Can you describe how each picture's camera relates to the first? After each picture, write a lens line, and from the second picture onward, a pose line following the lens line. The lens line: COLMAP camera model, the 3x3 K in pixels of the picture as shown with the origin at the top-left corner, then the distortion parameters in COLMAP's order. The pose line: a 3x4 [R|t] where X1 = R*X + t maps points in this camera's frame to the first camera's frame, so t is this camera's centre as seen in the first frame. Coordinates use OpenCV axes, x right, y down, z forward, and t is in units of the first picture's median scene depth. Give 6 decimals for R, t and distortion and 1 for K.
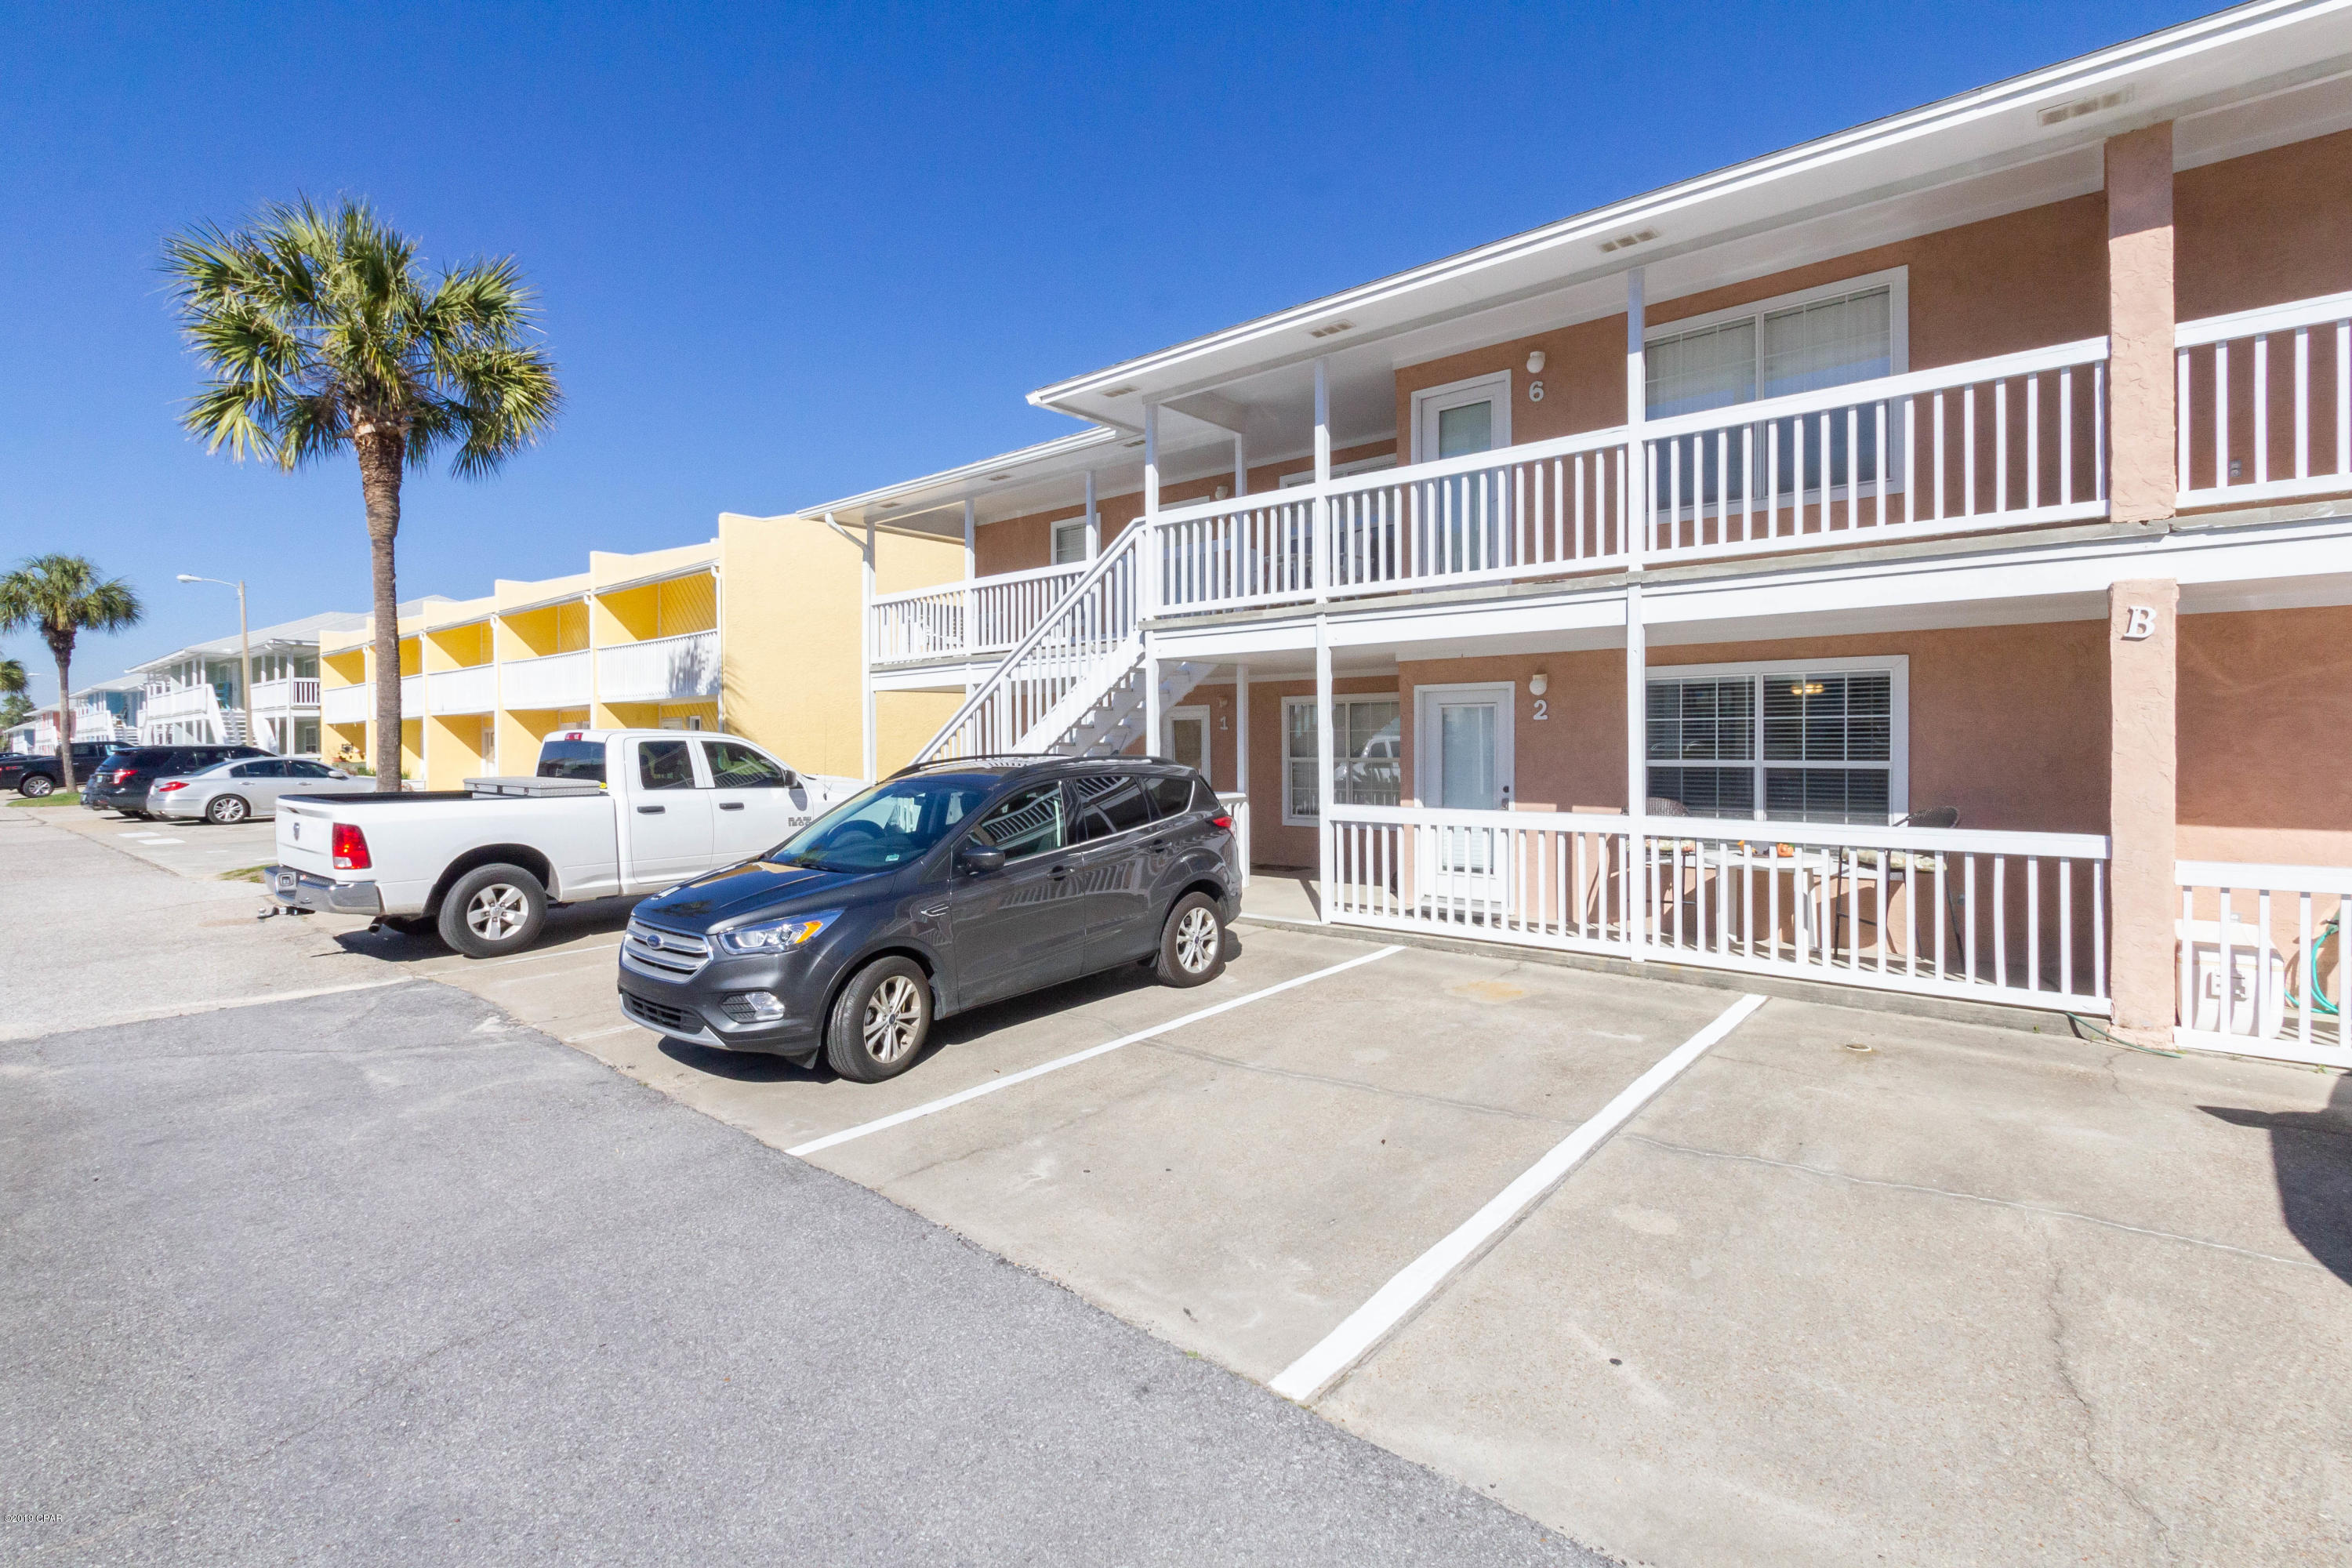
lens RADIAL K [[1088.0, 0, 1176.4], [0, 1088.0, 762.5], [0, 0, 1]] dist [-0.003102, -0.000653]
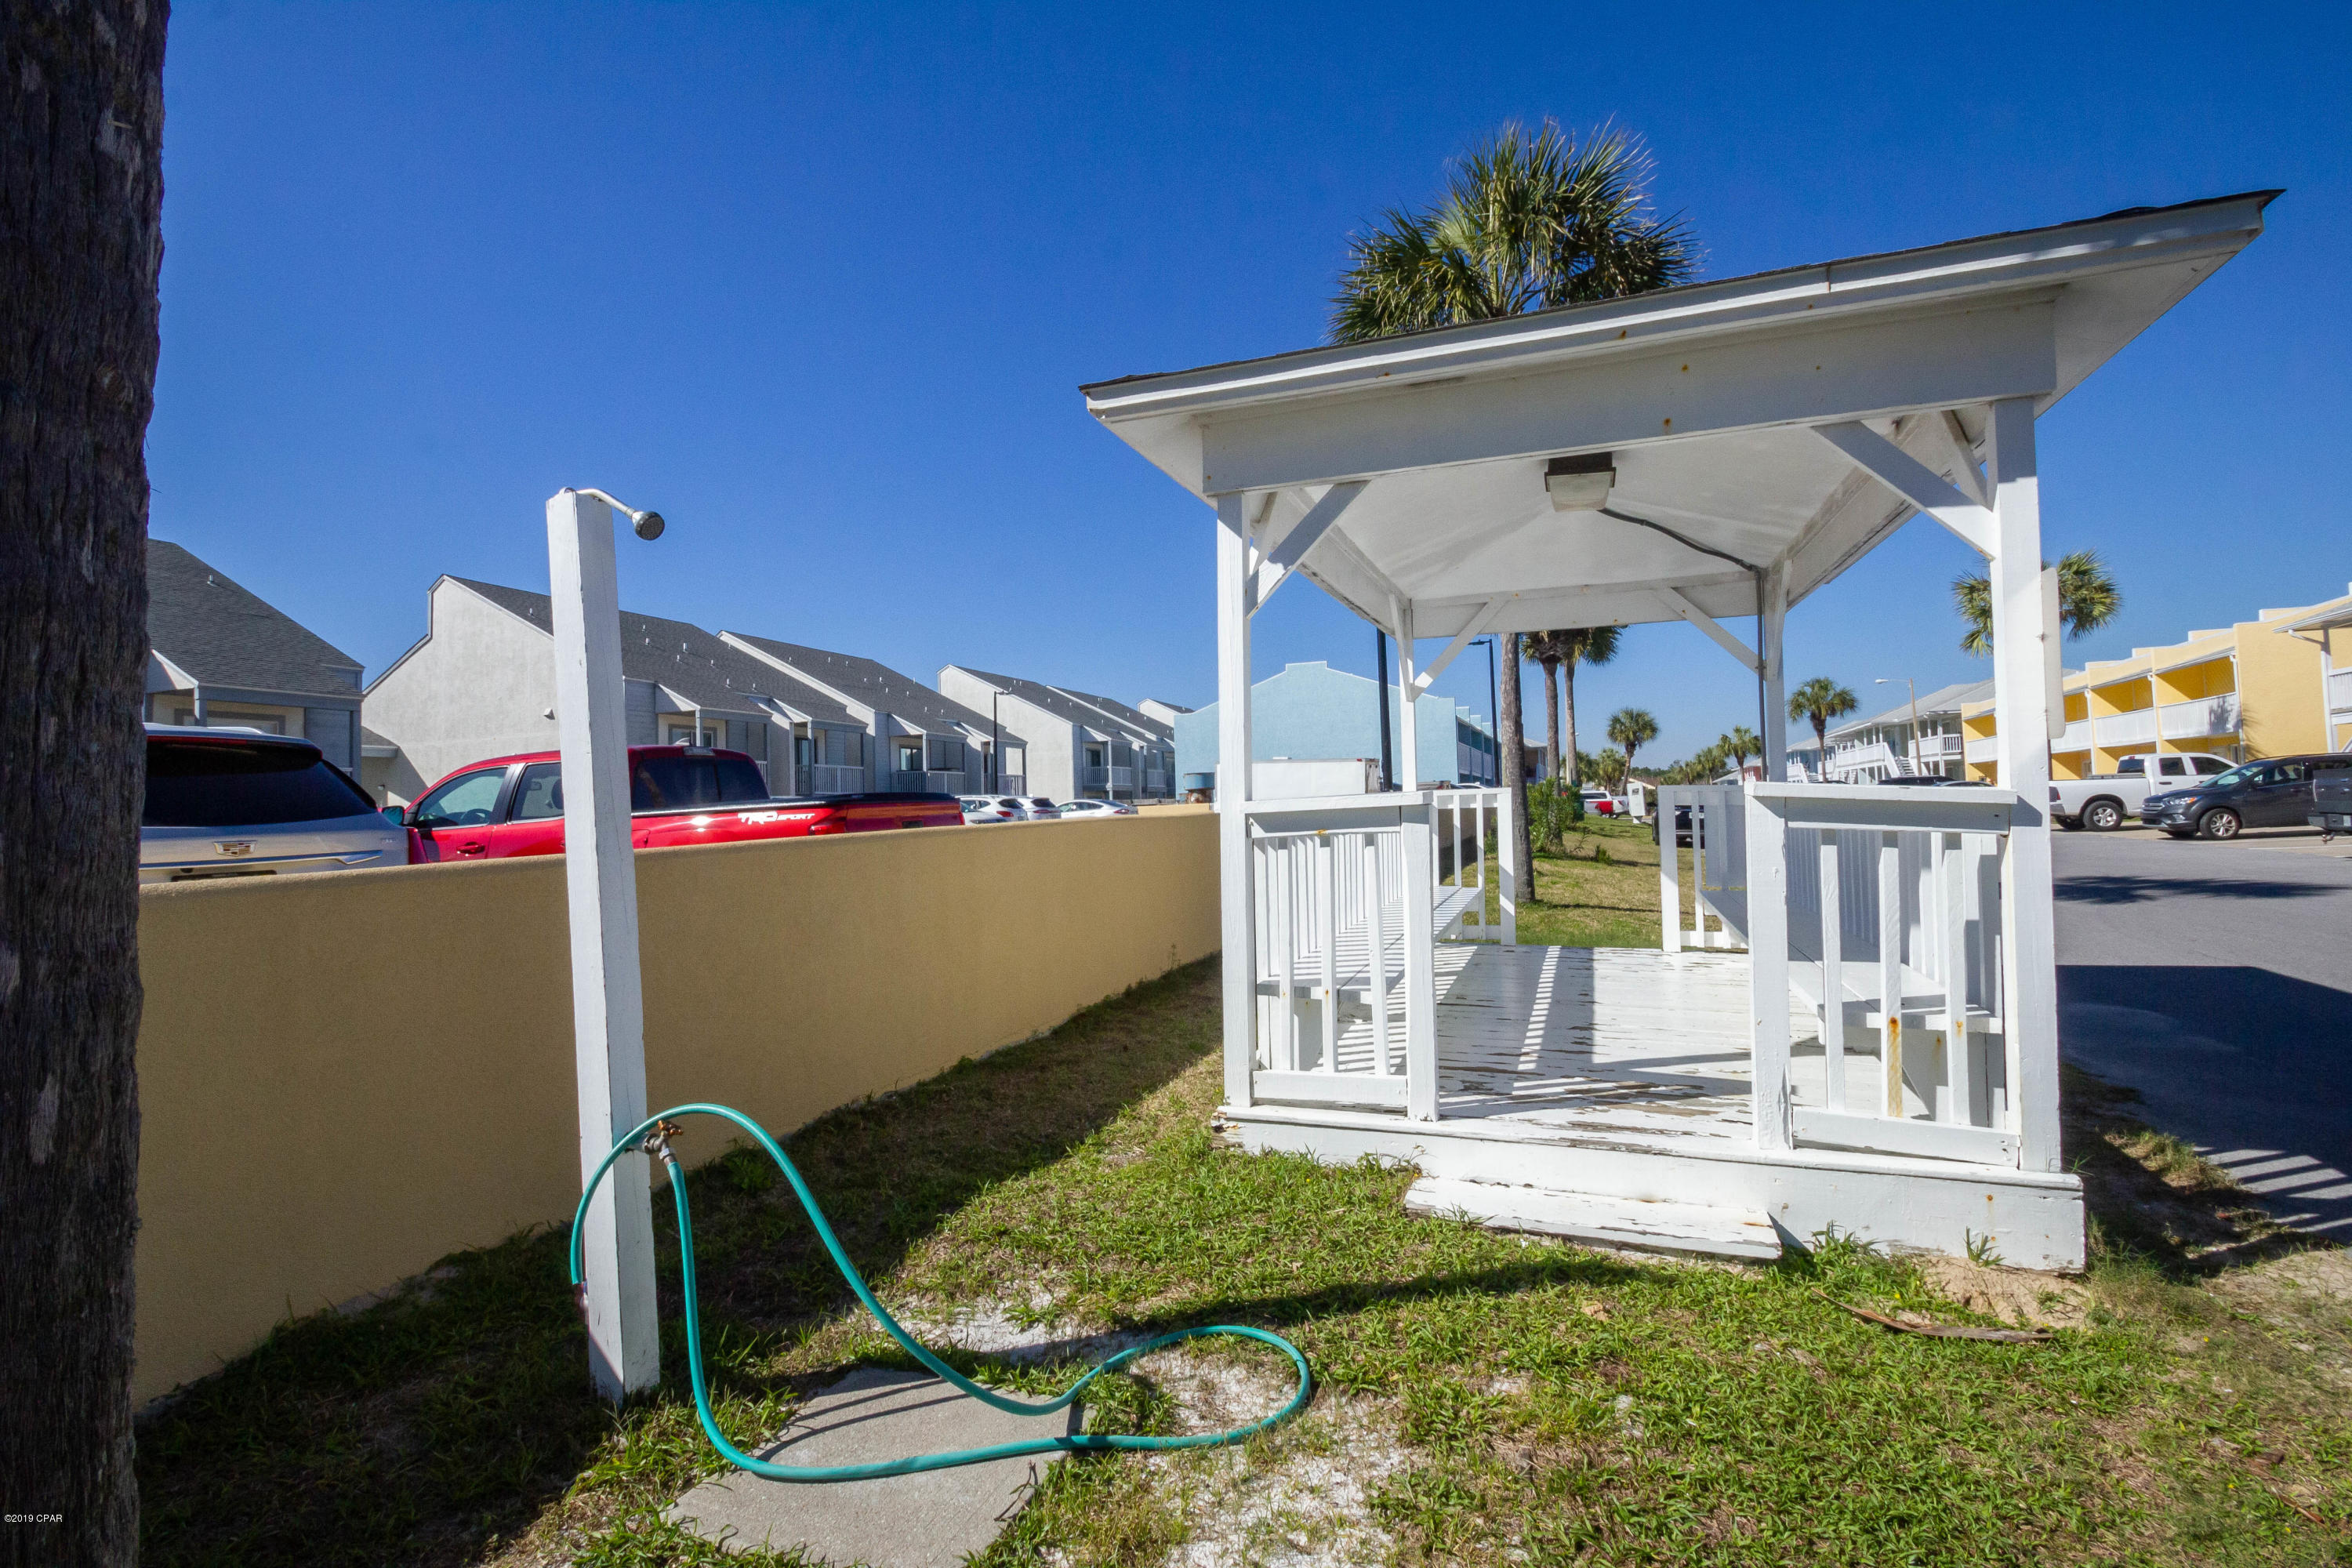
lens RADIAL K [[1088.0, 0, 1177.3], [0, 1088.0, 777.7], [0, 0, 1]] dist [-0.003102, -0.000653]
pose [[0.313260, -0.039091, -0.948862, 0.560677], [0.016915, 0.999224, -0.035582, 0.036322], [0.949517, -0.004903, 0.313678, -0.935059]]
